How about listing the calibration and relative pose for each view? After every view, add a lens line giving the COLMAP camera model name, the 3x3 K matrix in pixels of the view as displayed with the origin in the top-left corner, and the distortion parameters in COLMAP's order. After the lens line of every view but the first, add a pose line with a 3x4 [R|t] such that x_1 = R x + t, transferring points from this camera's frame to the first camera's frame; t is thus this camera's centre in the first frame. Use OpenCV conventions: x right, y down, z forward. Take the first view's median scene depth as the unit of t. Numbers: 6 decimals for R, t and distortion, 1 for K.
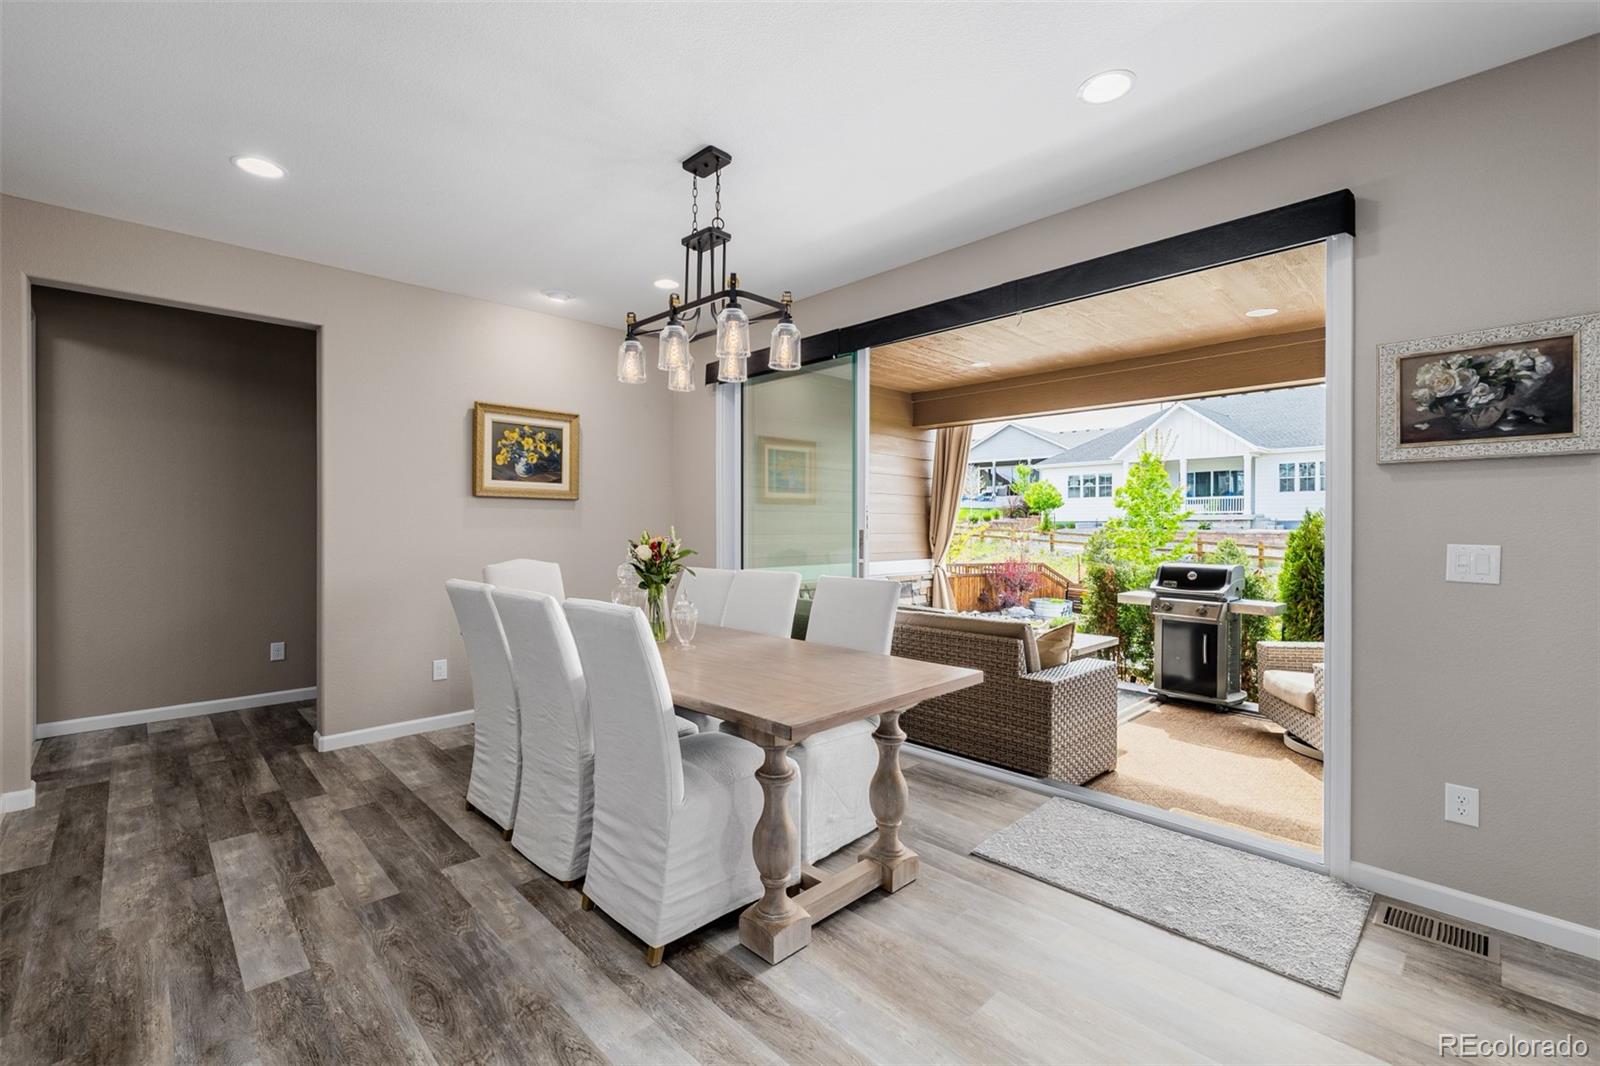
lens RADIAL K [[692.2, 0, 800.0], [0, 692.2, 533.0], [0, 0, 1]] dist [0.002476, 0.000115]
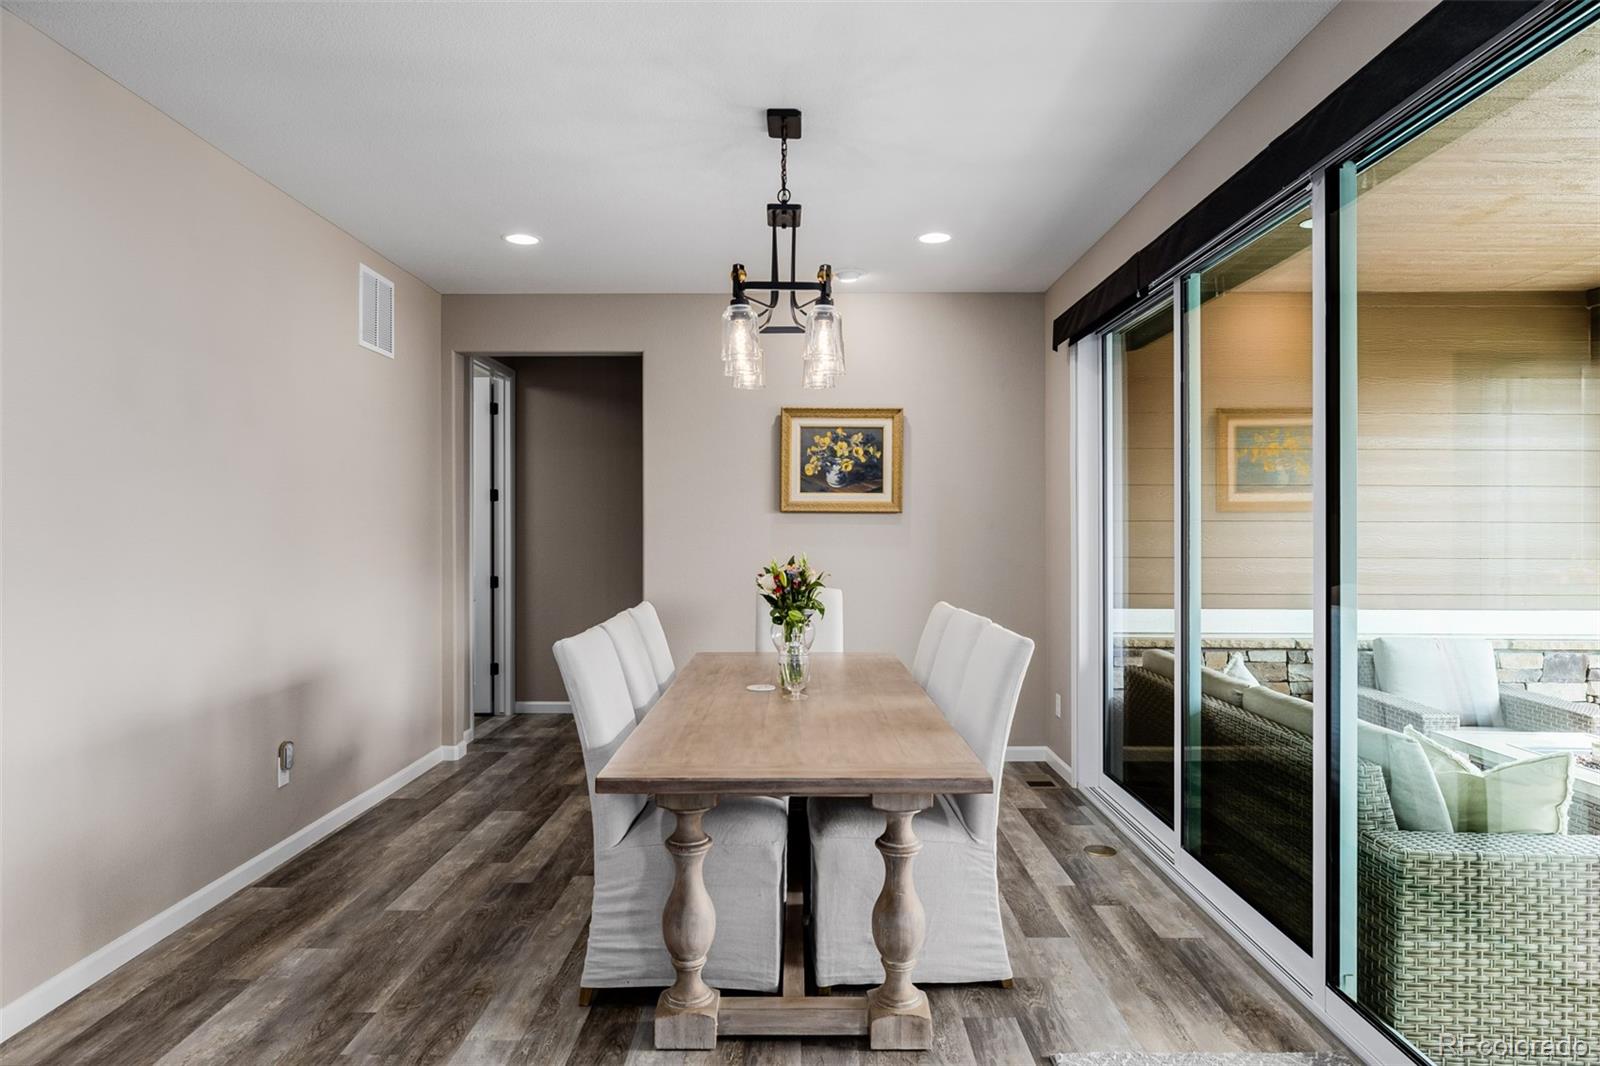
lens RADIAL K [[984.4, 0, 800.0], [0, 984.4, 533.0], [0, 0, 1]] dist [-0.004625, -0.000525]
pose [[0.714019, 0.004995, -0.700109, 0.440664], [-0.012078, 0.999914, -0.005184, -0.017842], [0.700022, 0.012158, 0.714017, 0.095871]]
